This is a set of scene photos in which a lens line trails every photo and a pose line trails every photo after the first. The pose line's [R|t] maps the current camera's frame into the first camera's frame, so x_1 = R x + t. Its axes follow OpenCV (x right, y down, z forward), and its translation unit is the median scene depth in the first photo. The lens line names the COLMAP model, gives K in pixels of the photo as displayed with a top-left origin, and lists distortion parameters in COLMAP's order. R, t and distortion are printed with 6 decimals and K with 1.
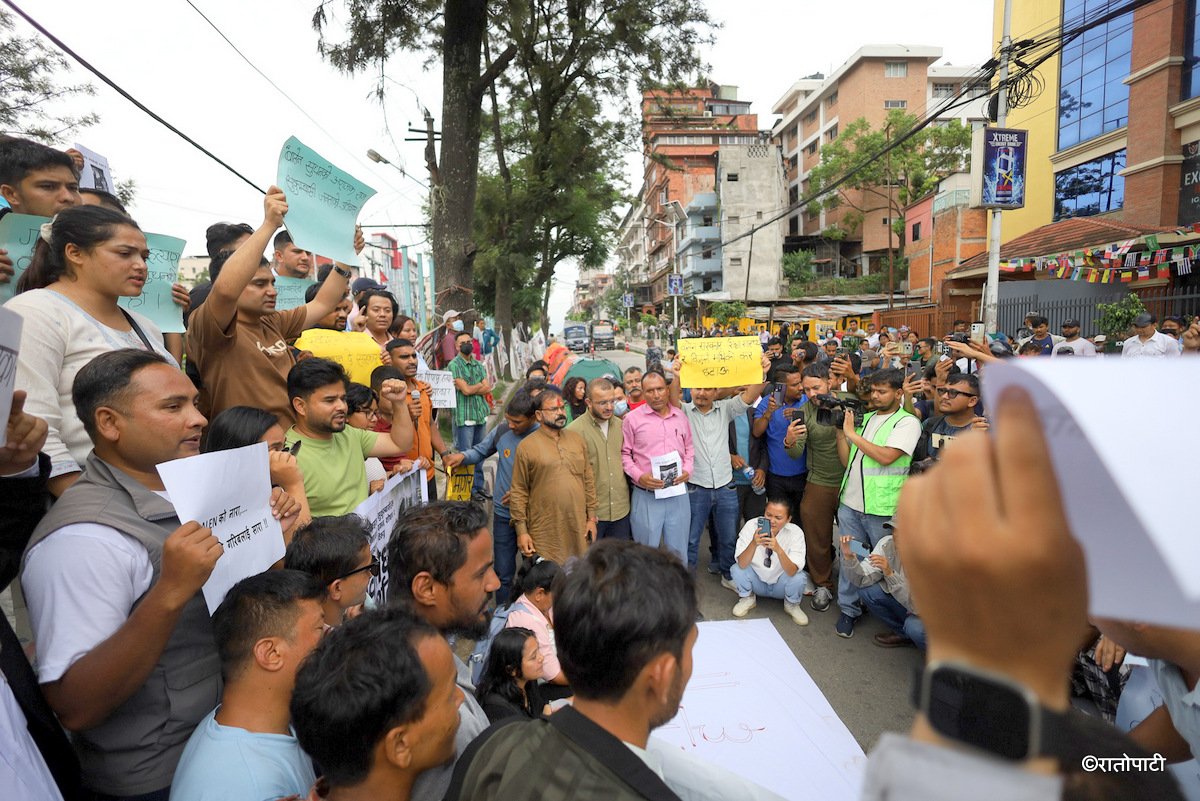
lens RADIAL K [[549.3, 0, 600.0], [0, 549.3, 400.5], [0, 0, 1]] dist [0.002262, -0.000008]
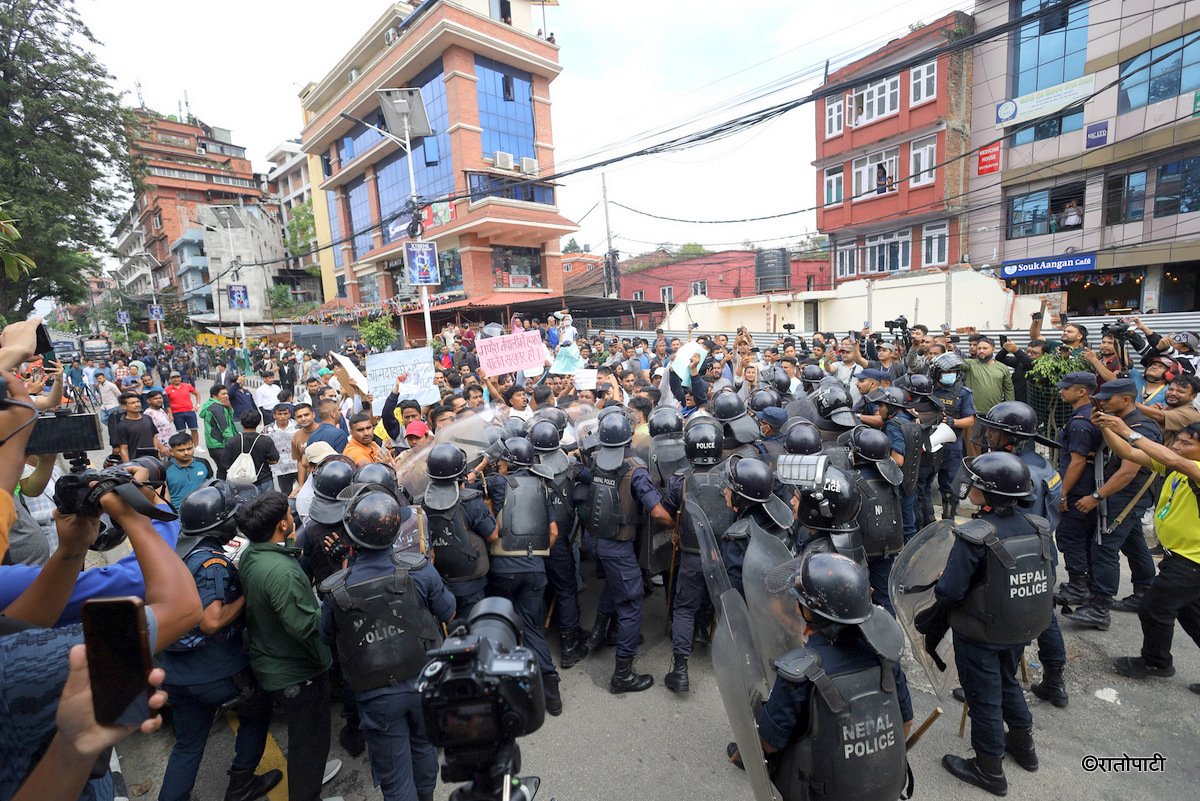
lens RADIAL K [[549.3, 0, 600.0], [0, 549.3, 400.5], [0, 0, 1]] dist [0.002262, -0.000008]
pose [[0.748972, -0.090908, 0.656335, 0.022930], [0.096844, 0.994925, 0.027293, 0.042428], [-0.655486, 0.043121, 0.753975, -0.403445]]
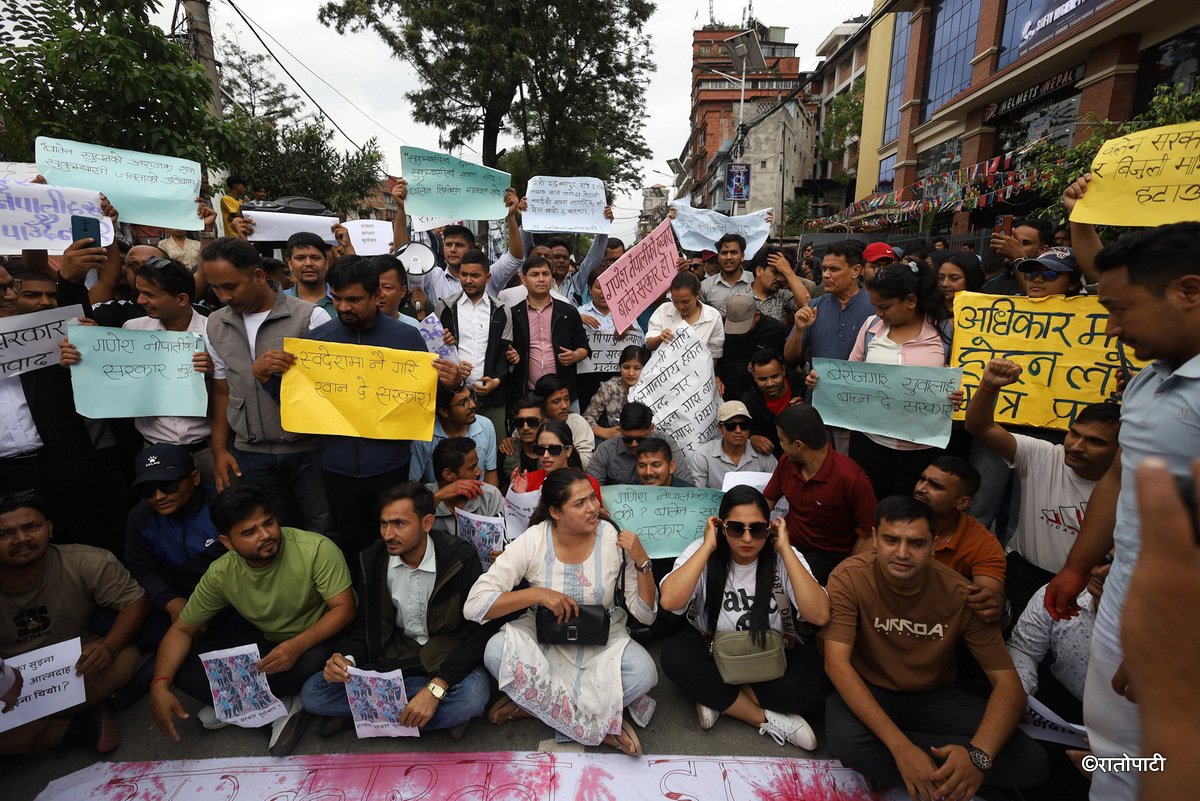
lens RADIAL K [[549.3, 0, 600.0], [0, 549.3, 400.5], [0, 0, 1]] dist [0.002262, -0.000008]
pose [[0.991016, 0.065265, -0.116734, 0.074521], [-0.050593, 0.990929, 0.124503, 0.026906], [0.123801, -0.117478, 0.985328, -0.188381]]
